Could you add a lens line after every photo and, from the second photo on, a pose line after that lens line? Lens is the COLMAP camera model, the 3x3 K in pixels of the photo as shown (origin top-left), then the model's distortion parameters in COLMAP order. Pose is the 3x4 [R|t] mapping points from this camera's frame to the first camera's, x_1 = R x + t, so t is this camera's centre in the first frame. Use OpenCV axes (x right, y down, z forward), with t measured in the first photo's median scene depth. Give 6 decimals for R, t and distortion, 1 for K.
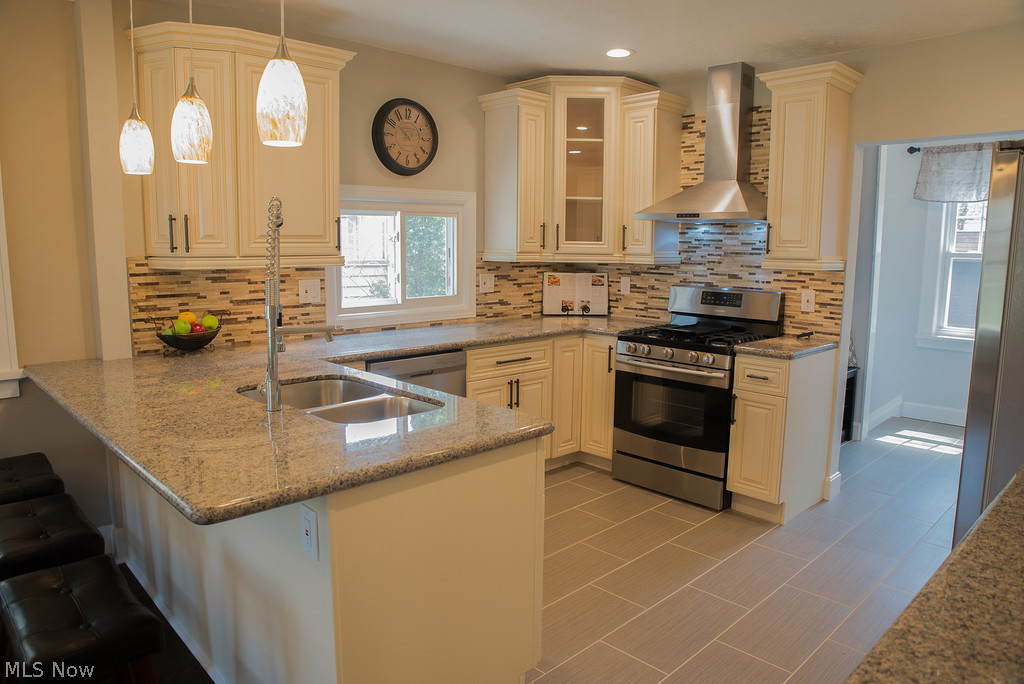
lens RADIAL K [[683.1, 0, 511.4], [0, 683.1, 326.8], [0, 0, 1]] dist [-0.090775, 0.043949]
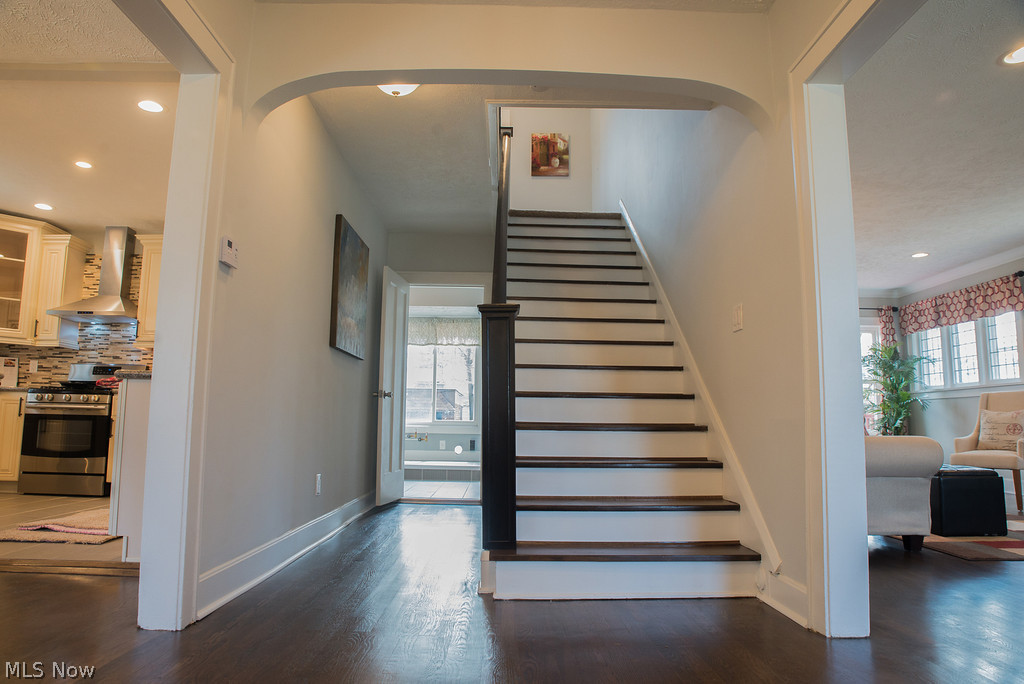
lens RADIAL K [[683.1, 0, 506.8], [0, 683.1, 335.6], [0, 0, 1]] dist [-0.090775, 0.043949]
pose [[0.689597, 0.096485, 0.717737, -0.155256], [0.086341, 0.973062, -0.213763, 0.281862], [-0.719028, 0.209381, 0.662690, -0.670452]]
